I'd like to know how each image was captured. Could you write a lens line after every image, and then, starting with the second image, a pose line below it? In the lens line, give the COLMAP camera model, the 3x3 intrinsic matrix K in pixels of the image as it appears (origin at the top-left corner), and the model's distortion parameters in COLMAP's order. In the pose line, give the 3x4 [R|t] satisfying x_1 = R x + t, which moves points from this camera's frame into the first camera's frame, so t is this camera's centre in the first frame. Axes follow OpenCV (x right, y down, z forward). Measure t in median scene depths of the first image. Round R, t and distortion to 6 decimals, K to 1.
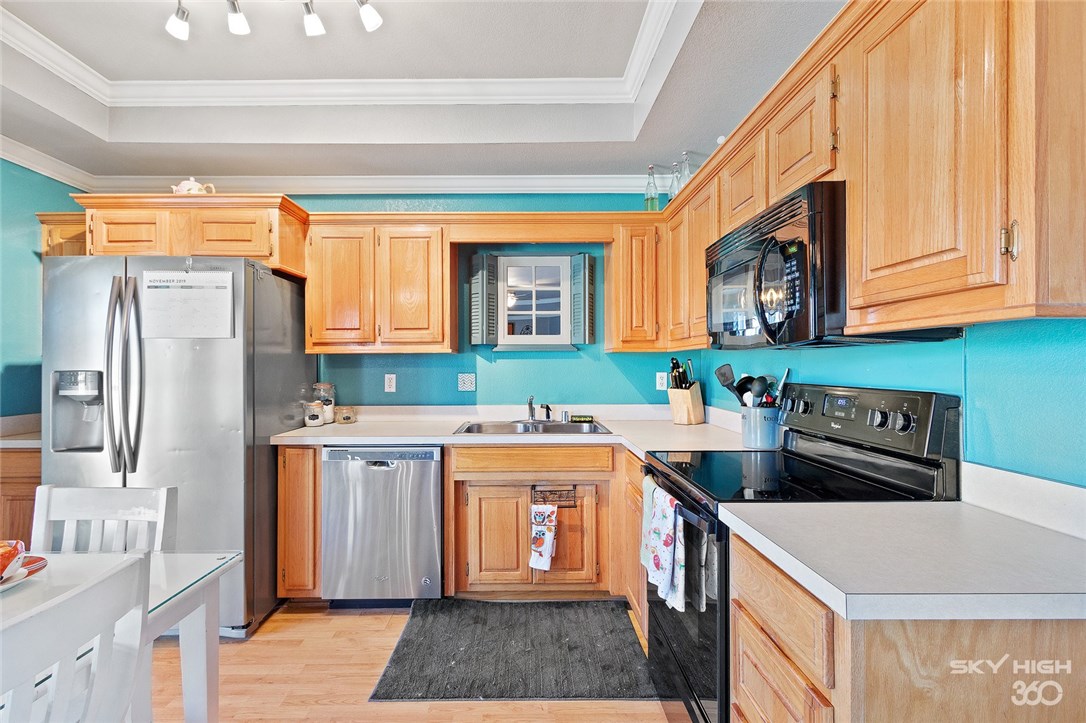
lens RADIAL K [[493.1, 0, 527.5], [0, 493.1, 361.7], [0, 0, 1]] dist [0.002503, 0.000162]
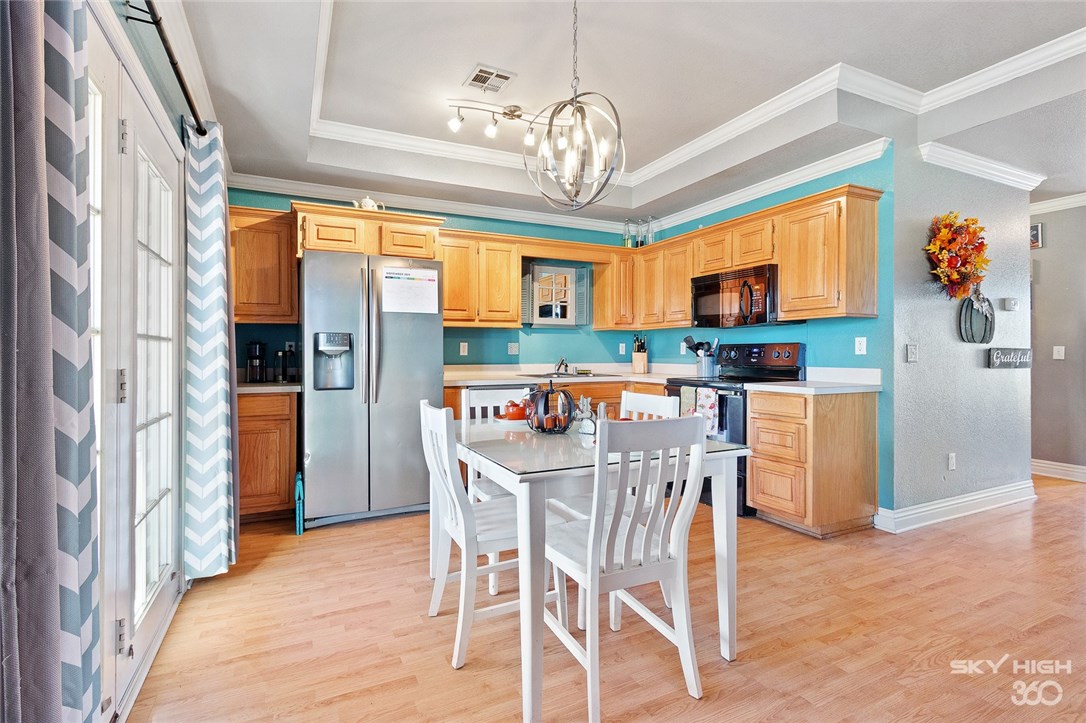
lens RADIAL K [[500.9, 0, 525.0], [0, 500.9, 353.8], [0, 0, 1]] dist [0.002930, 0.000163]
pose [[0.909449, 0.001780, 0.415811, -0.870106], [-0.004924, 0.999967, 0.006490, 0.056832], [-0.415785, -0.007950, 0.909428, -0.460870]]
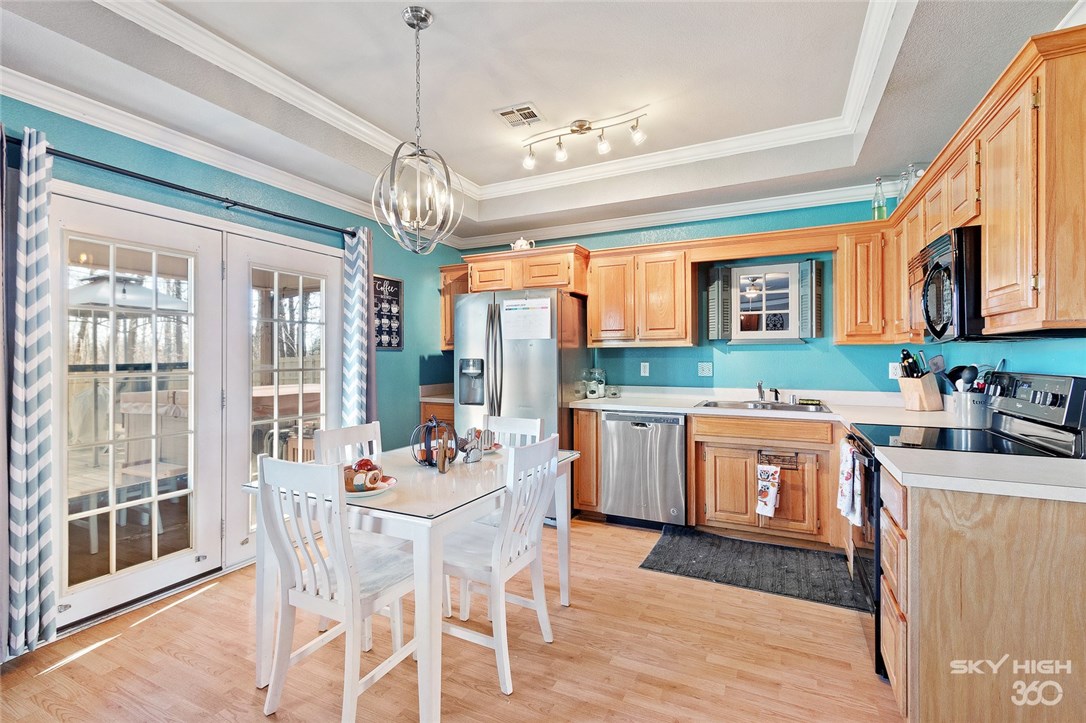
lens RADIAL K [[500.9, 0, 525.0], [0, 500.9, 353.8], [0, 0, 1]] dist [0.002930, 0.000163]
pose [[0.888600, -0.001333, -0.458681, 0.067287], [0.002427, 0.999995, 0.001796, -0.002291], [0.458677, -0.002709, 0.888599, -0.427430]]
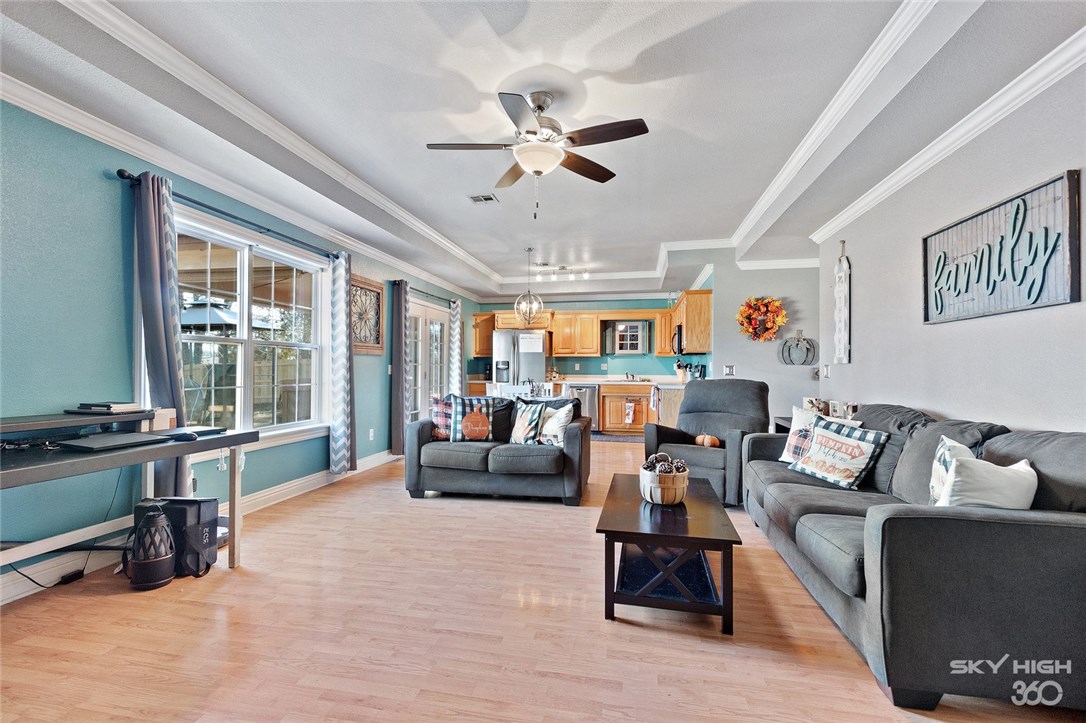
lens RADIAL K [[495.0, 0, 533.3], [0, 495.0, 365.5], [0, 0, 1]] dist [0.002592, 0.000003]
pose [[0.977986, 0.006734, -0.208560, 0.086675], [-0.006317, 0.999976, 0.002668, 0.035720], [0.208573, -0.001292, 0.978006, -2.258356]]
